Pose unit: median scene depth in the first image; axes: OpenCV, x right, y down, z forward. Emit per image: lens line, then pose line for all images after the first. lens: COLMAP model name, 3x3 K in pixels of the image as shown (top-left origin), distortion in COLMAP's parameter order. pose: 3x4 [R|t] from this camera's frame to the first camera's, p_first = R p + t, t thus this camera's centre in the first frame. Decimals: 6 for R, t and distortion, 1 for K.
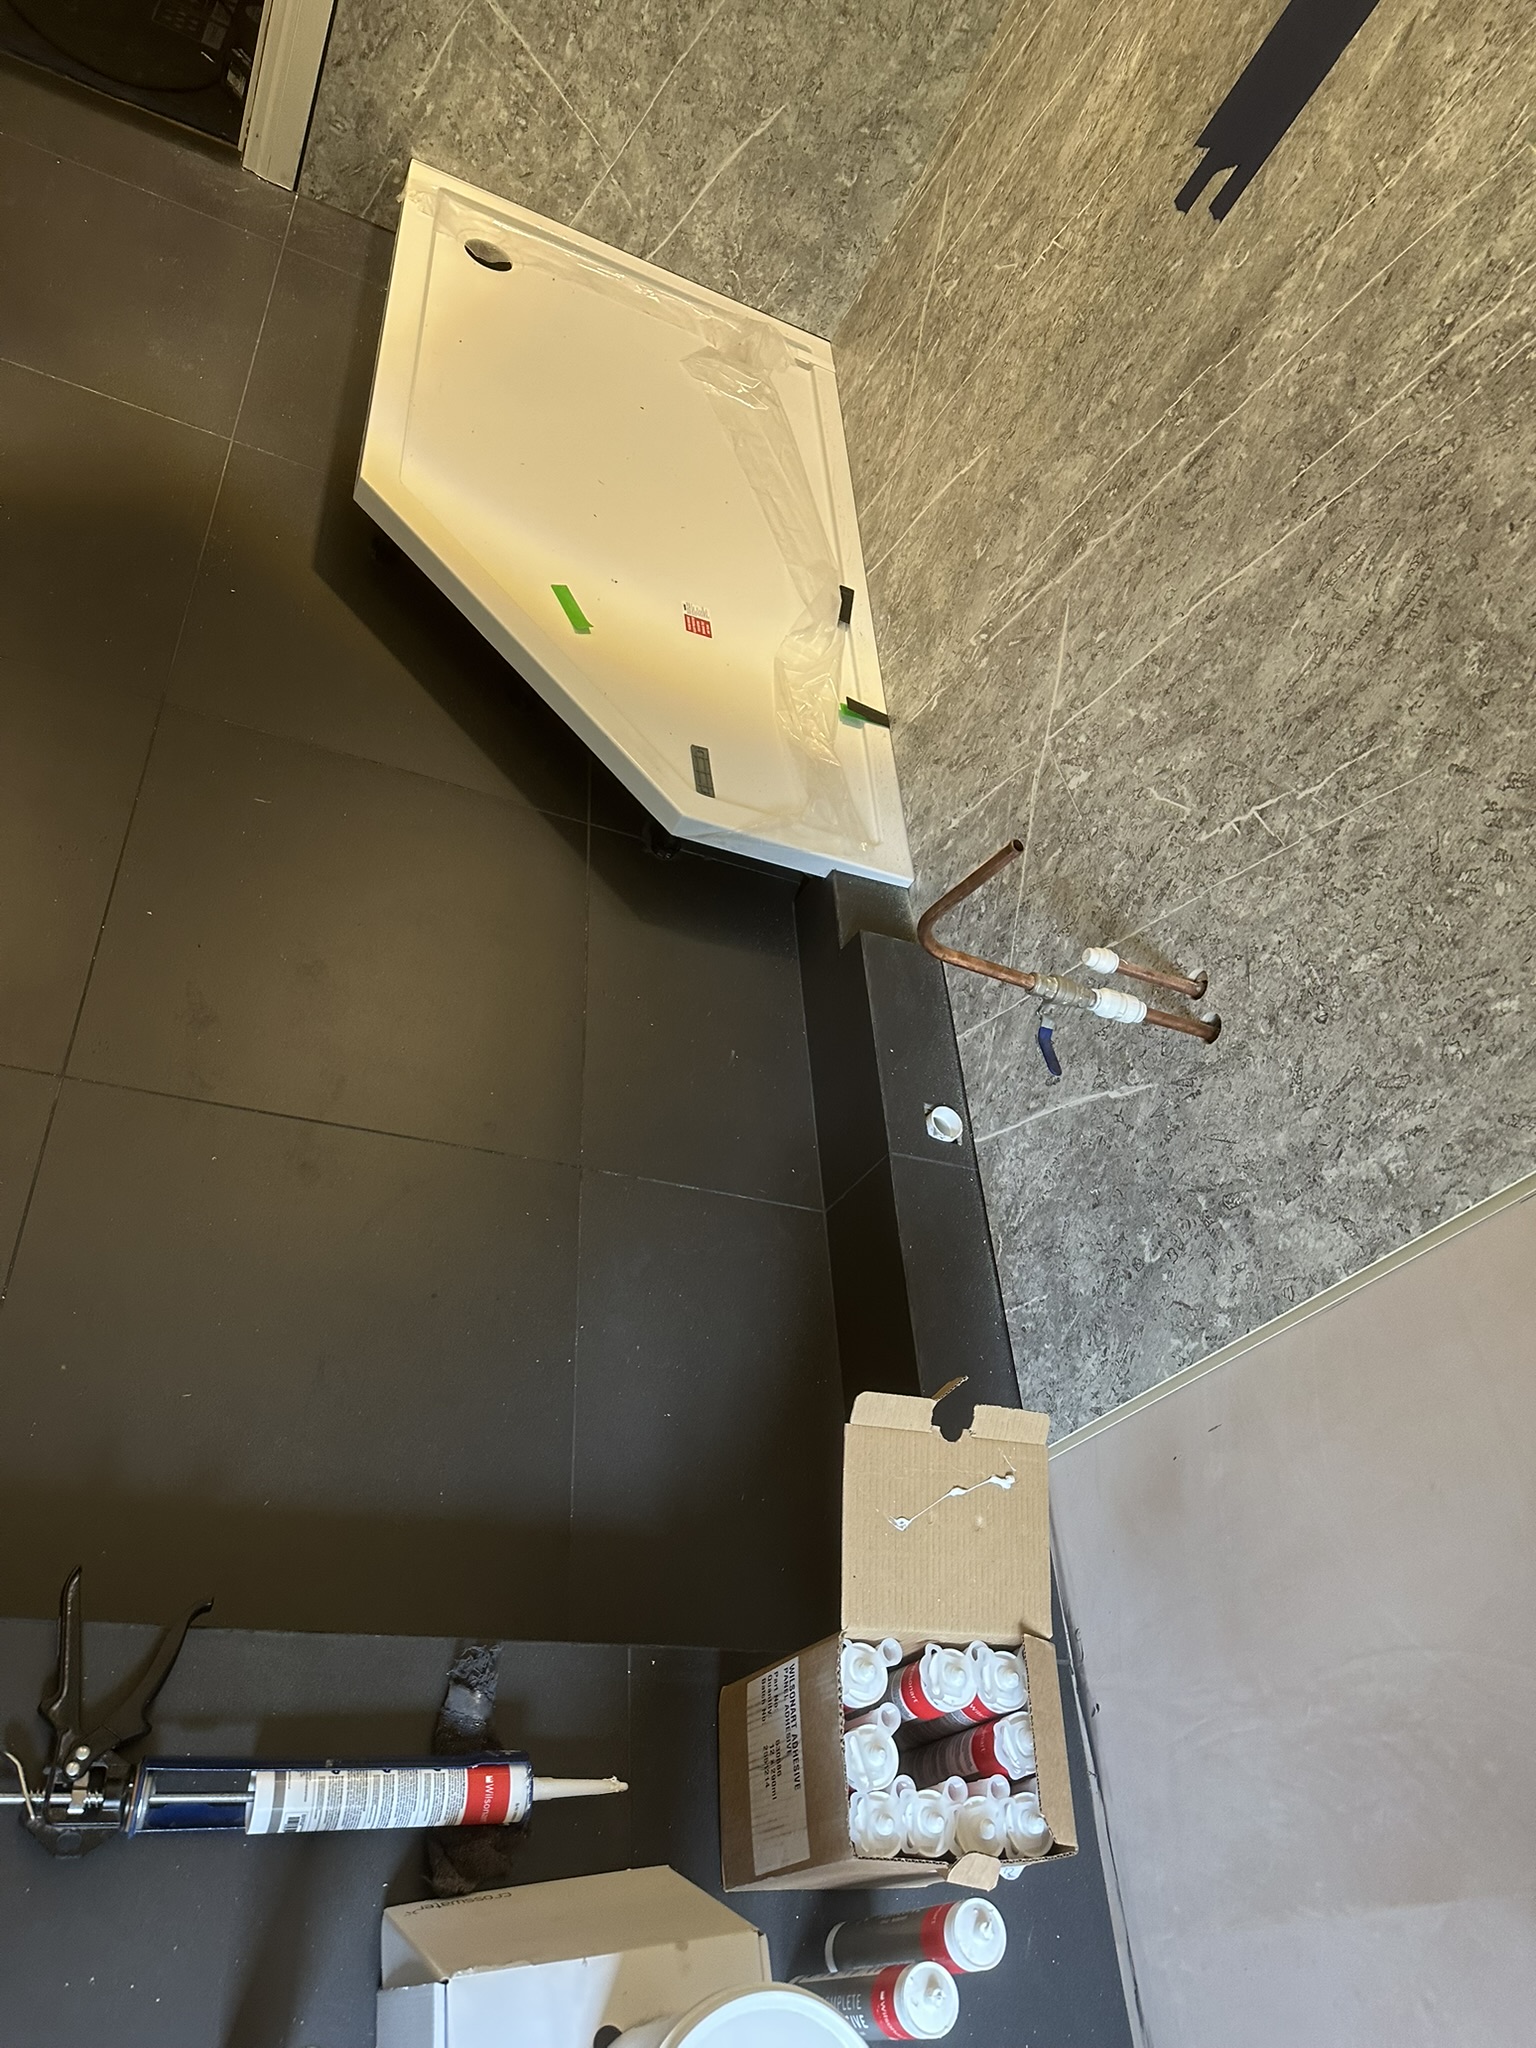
lens RADIAL K [[1423.1, 0, 777.4], [0, 1423.1, 1021.9], [0, 0, 1]] dist [0.112380, -0.171498]
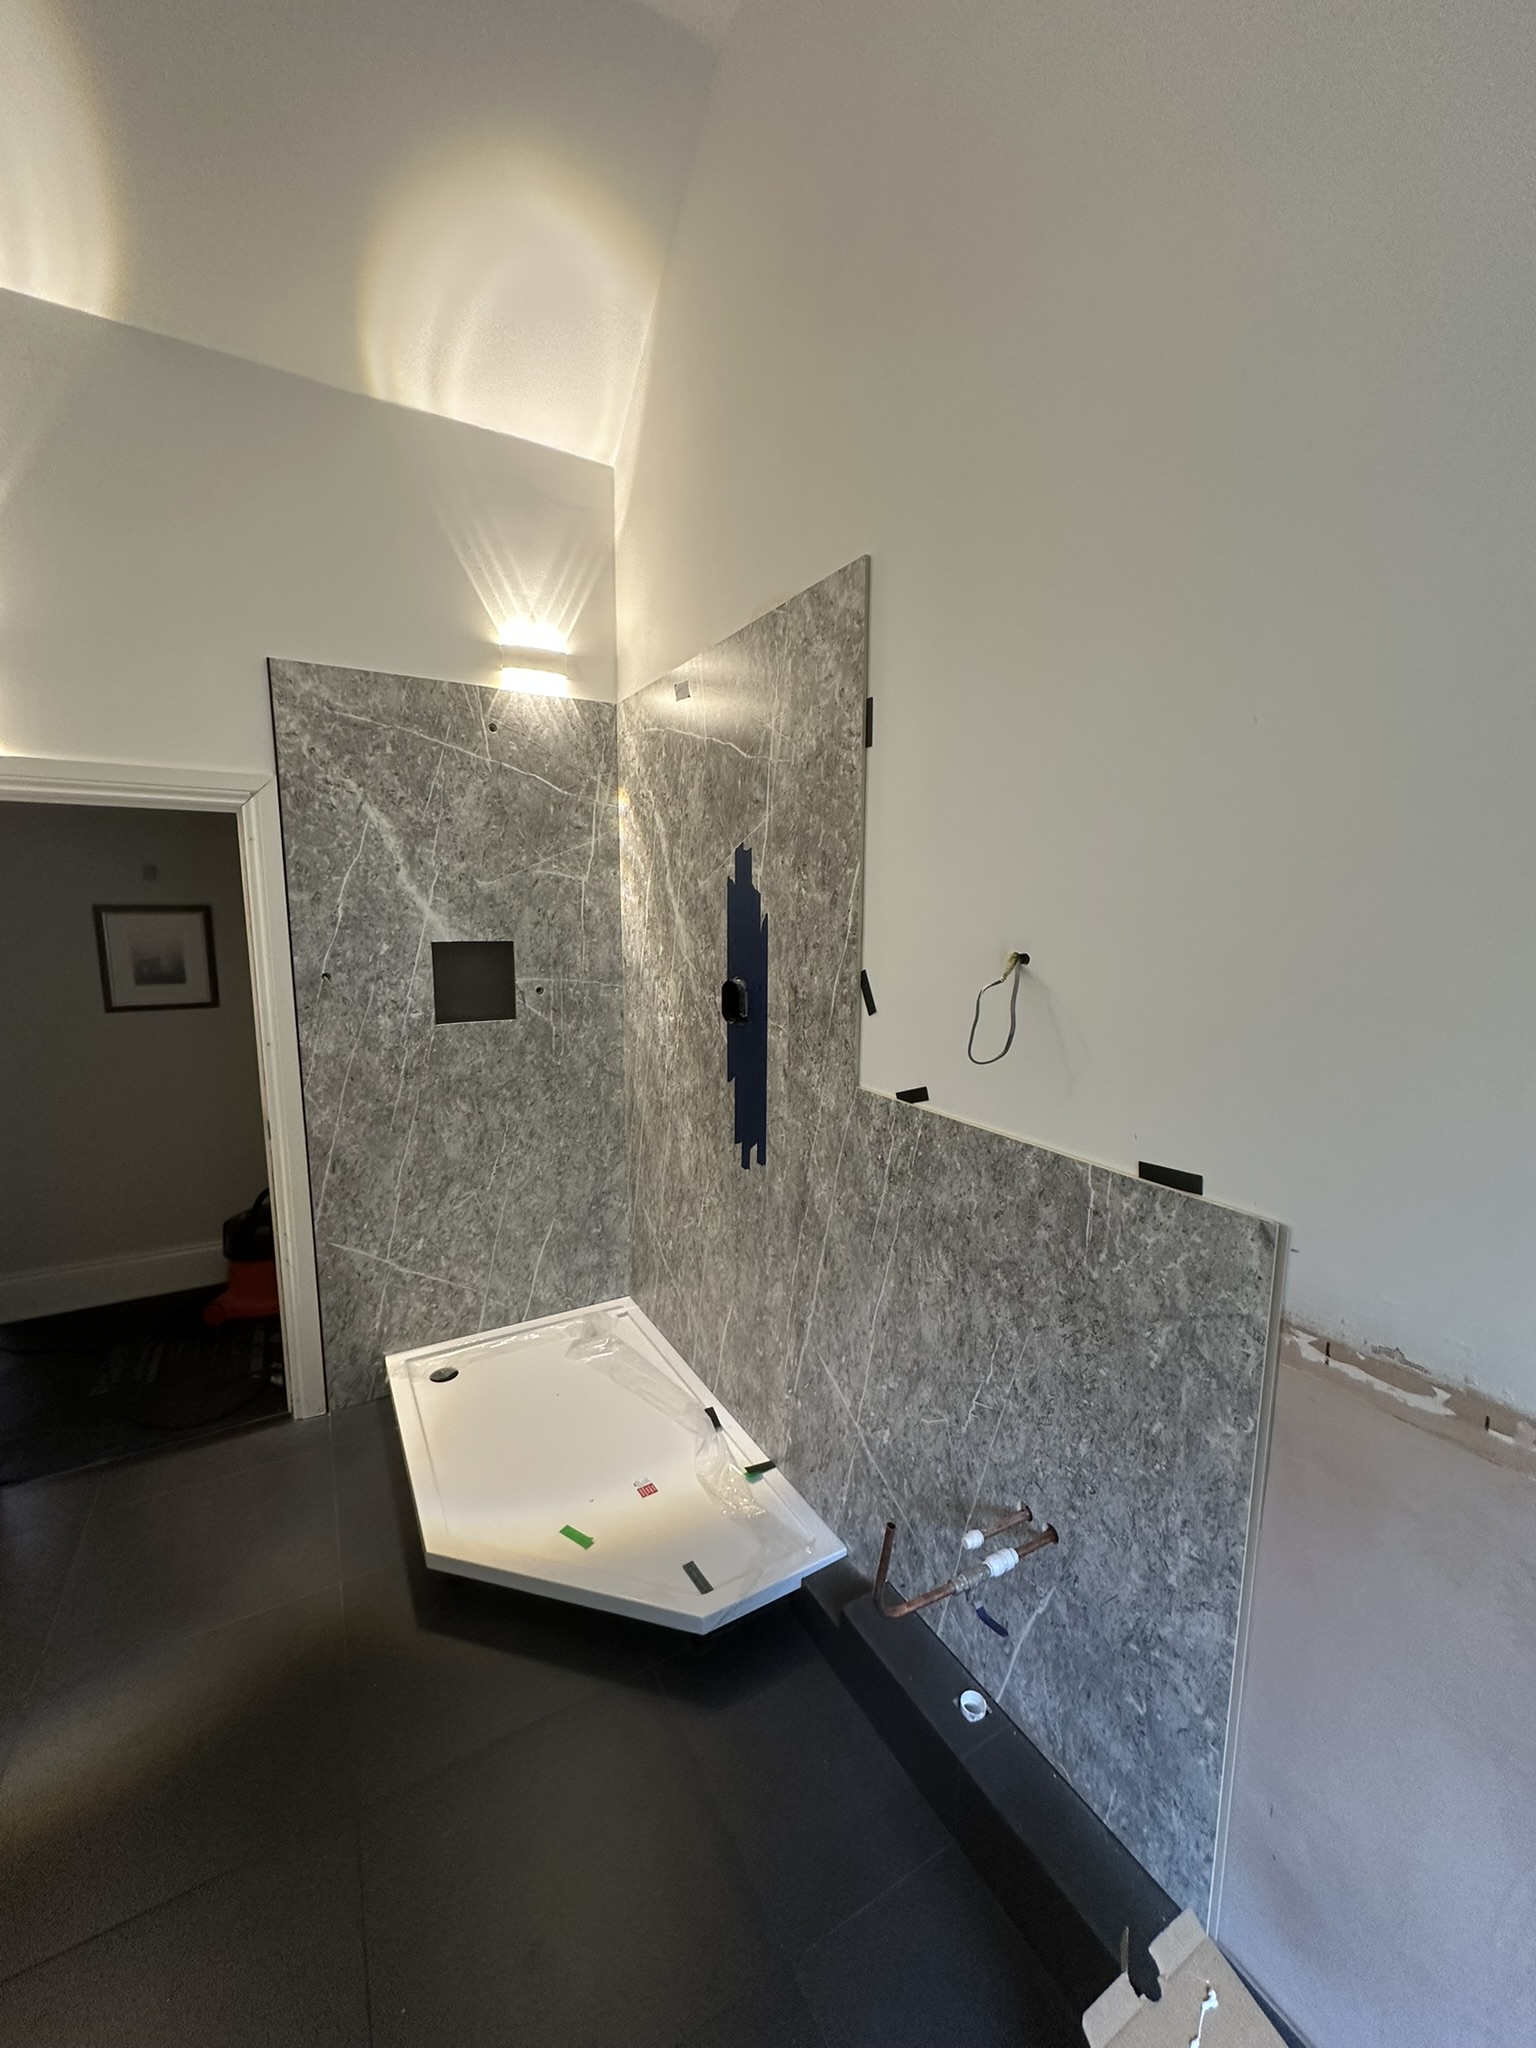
lens RADIAL K [[814.1, 0, 770.1], [0, 814.1, 1021.9], [0, 0, 1]] dist [-0.001309, 0.000260]
pose [[0.809432, -0.487170, 0.327850, 0.014883], [0.585246, 0.623599, -0.518278, -0.042895], [0.048043, 0.611383, 0.789875, -0.067007]]
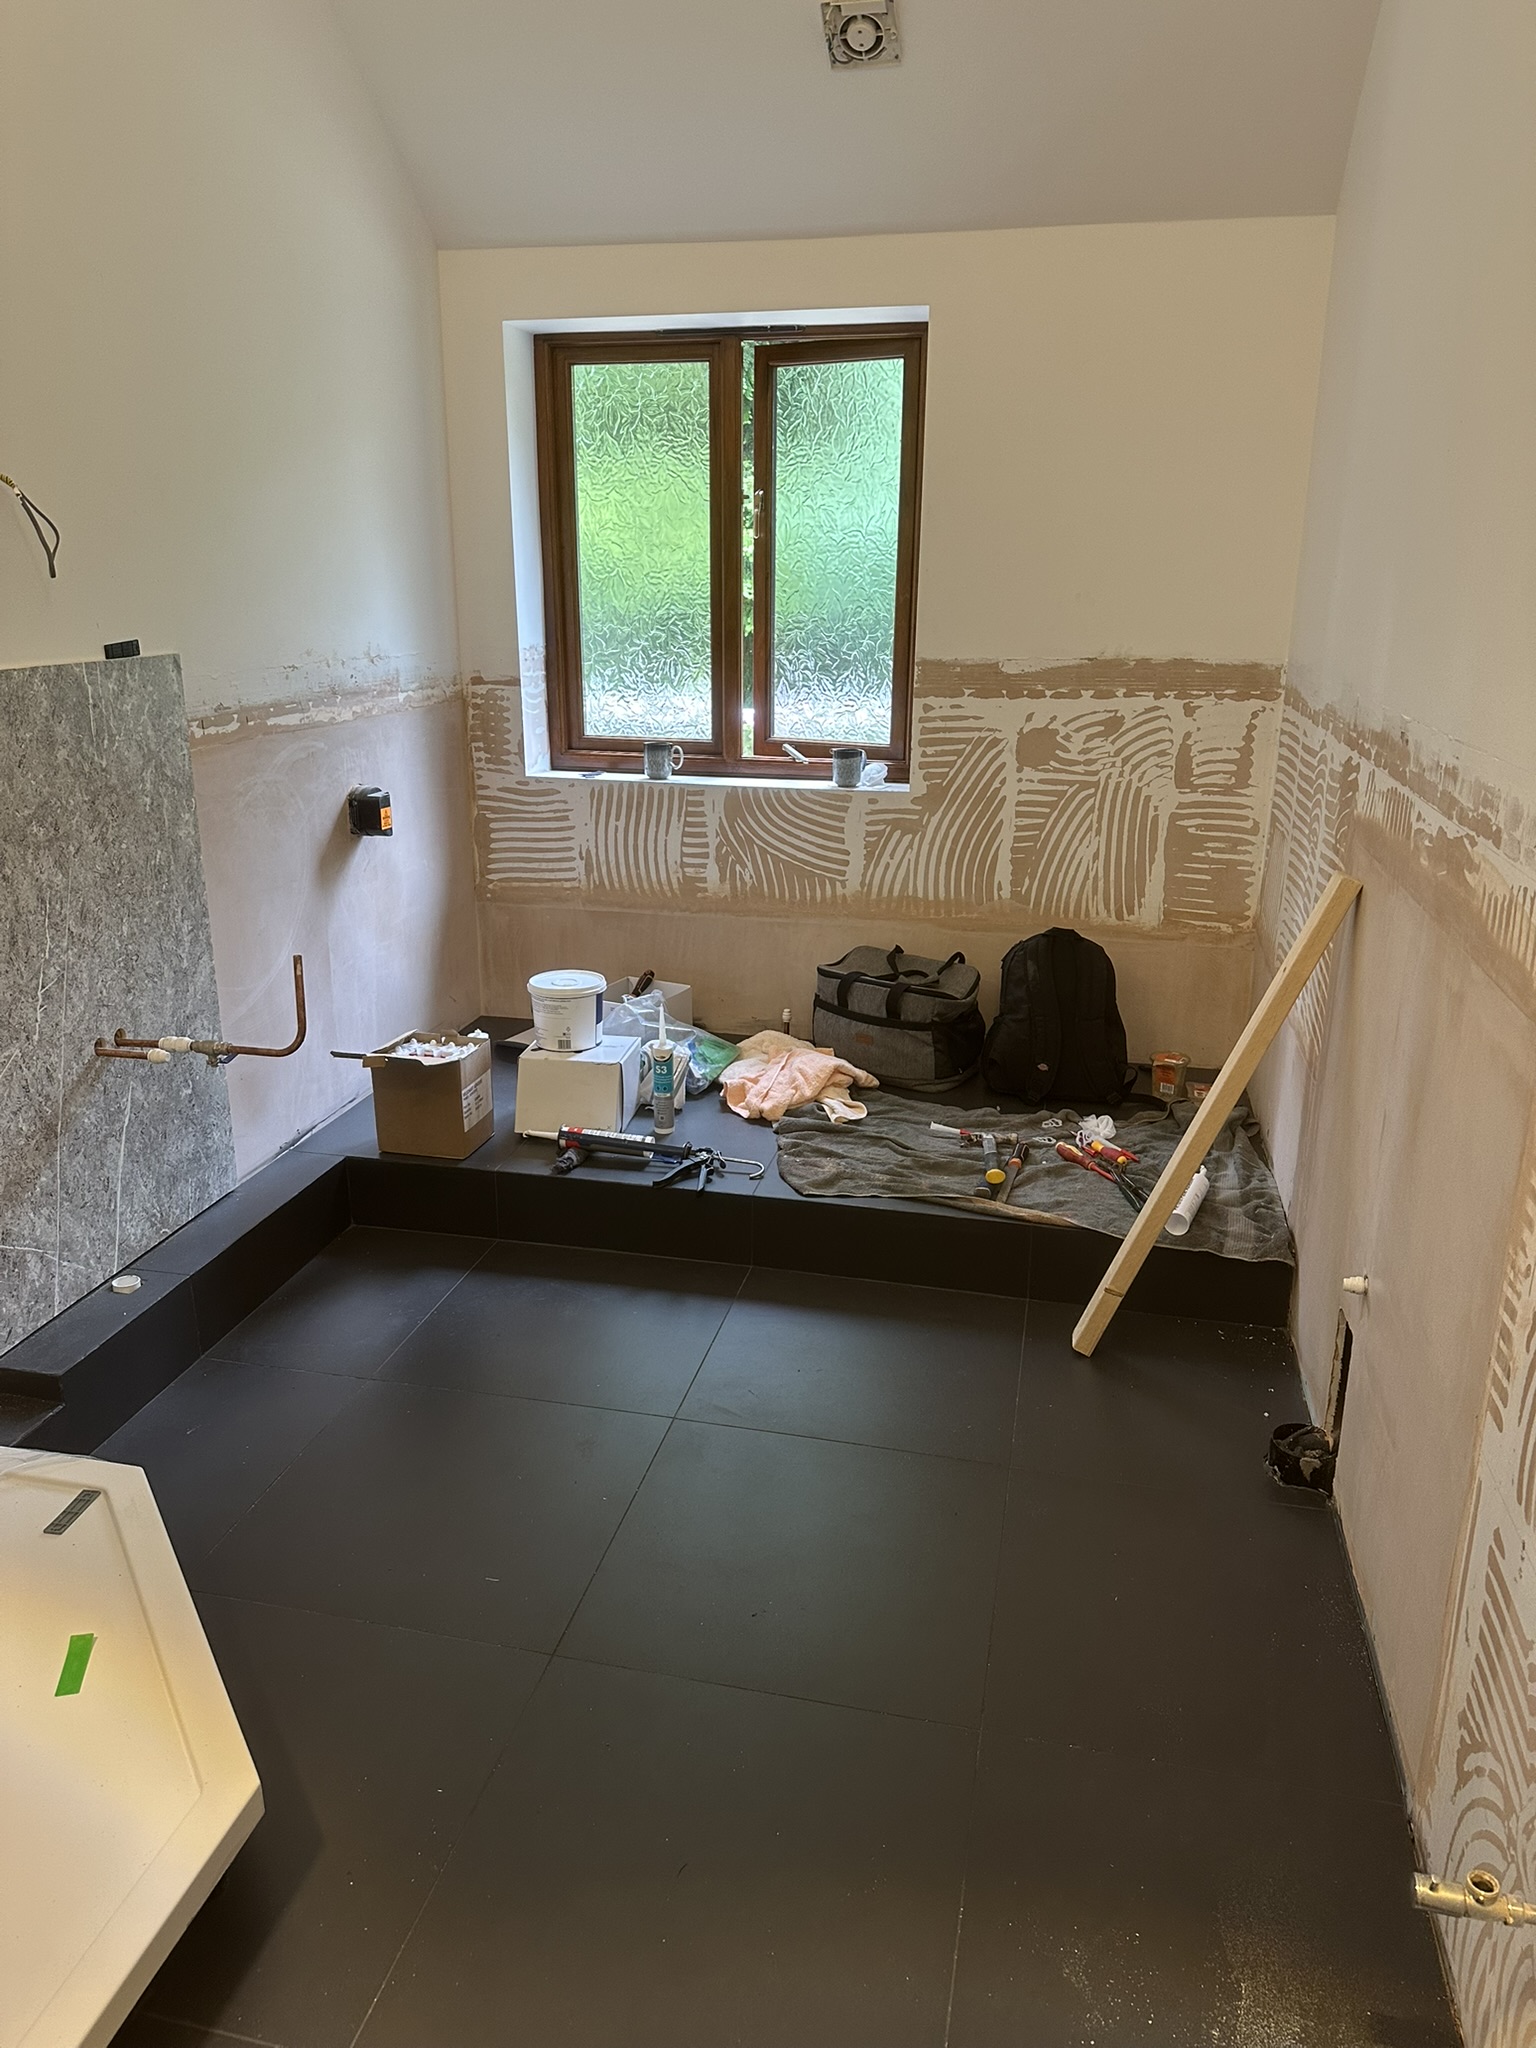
lens RADIAL K [[1423.1, 0, 762.0], [0, 1423.1, 1025.8], [0, 0, 1]] dist [0.112380, -0.171498]
pose [[0.259721, -0.675717, 0.689892, -0.636816], [0.835812, 0.515130, 0.189891, -0.545135], [-0.483697, 0.527302, 0.698563, 0.053845]]
